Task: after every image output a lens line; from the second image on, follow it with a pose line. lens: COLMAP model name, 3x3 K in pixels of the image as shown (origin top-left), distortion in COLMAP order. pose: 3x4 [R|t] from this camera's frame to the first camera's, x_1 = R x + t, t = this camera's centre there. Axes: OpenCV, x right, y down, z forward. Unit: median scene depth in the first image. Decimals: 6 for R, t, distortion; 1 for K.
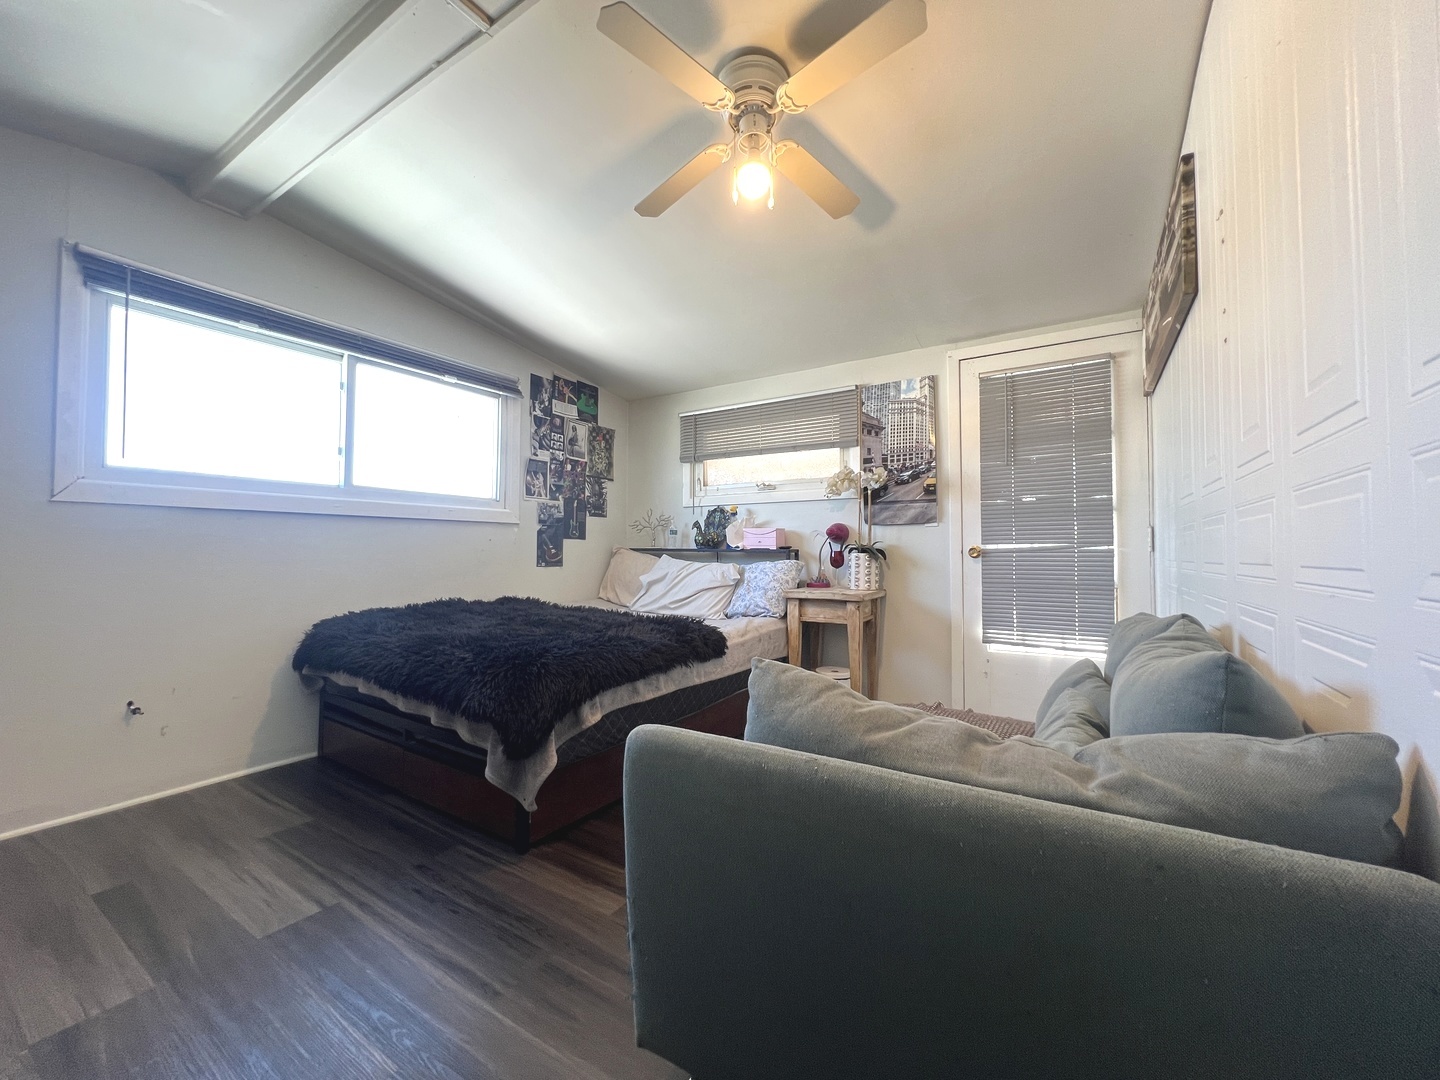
lens RADIAL K [[579.2, 0, 715.8], [0, 579.2, 537.0], [0, 0, 1]] dist [-0.004103, 0.002219]
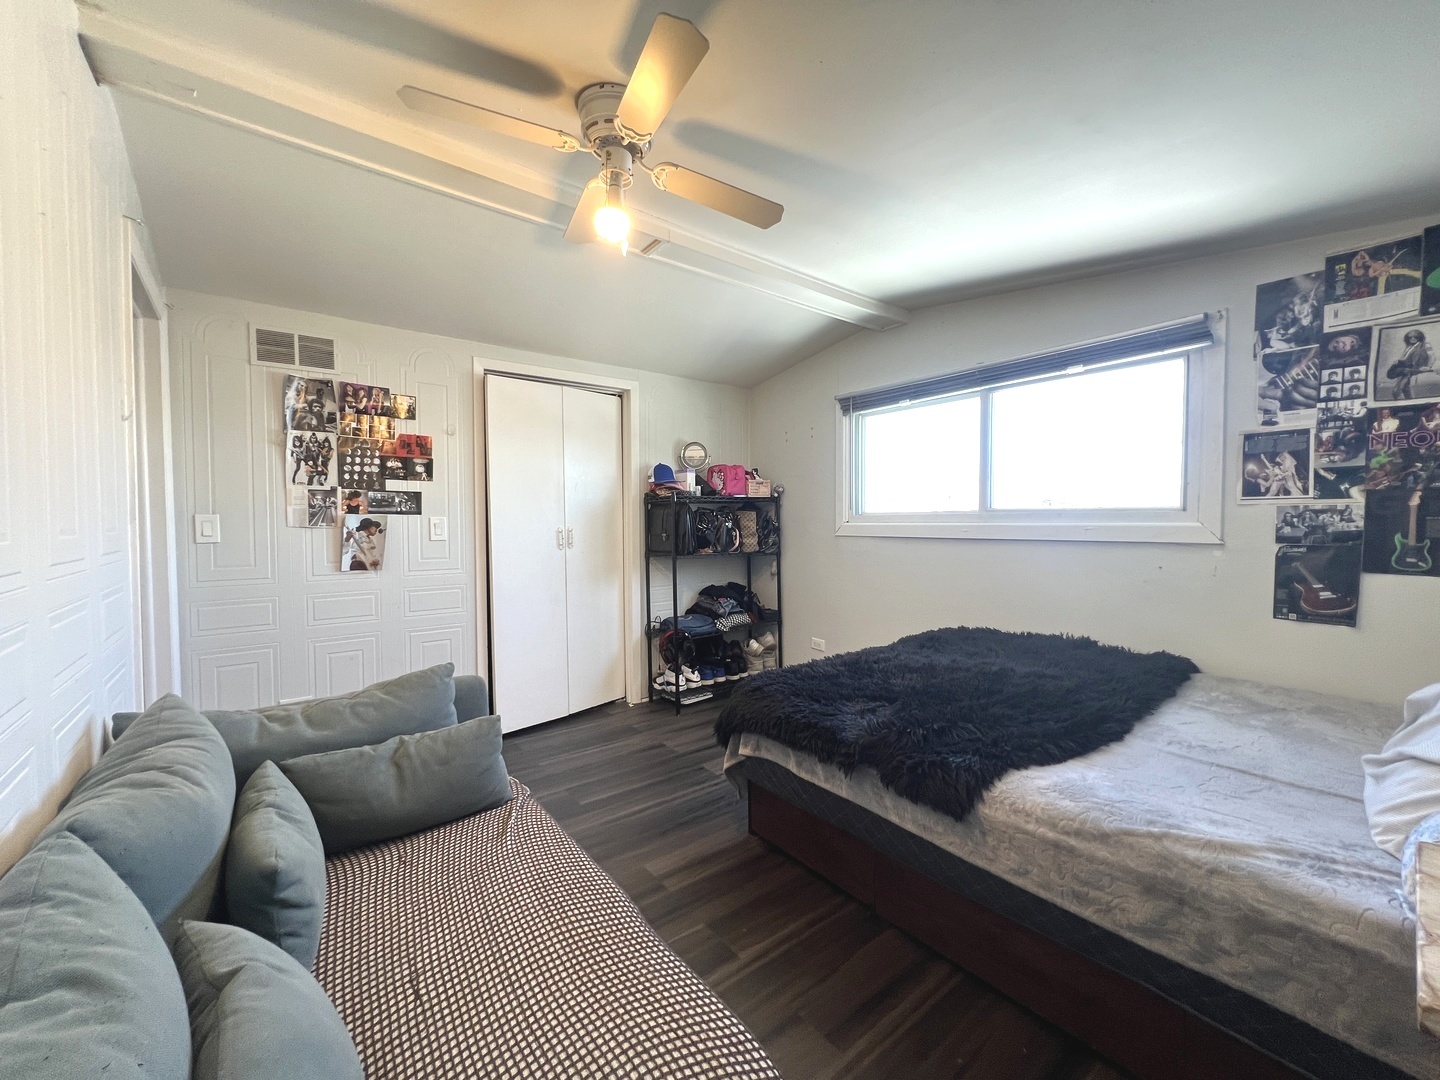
lens RADIAL K [[579.2, 0, 715.7], [0, 579.2, 536.6], [0, 0, 1]] dist [-0.004103, 0.002219]
pose [[-0.339251, 0.025986, -0.940337, 0.532195], [0.026421, 0.999487, 0.018089, -0.070111], [0.940325, -0.018708, -0.339763, 0.863898]]
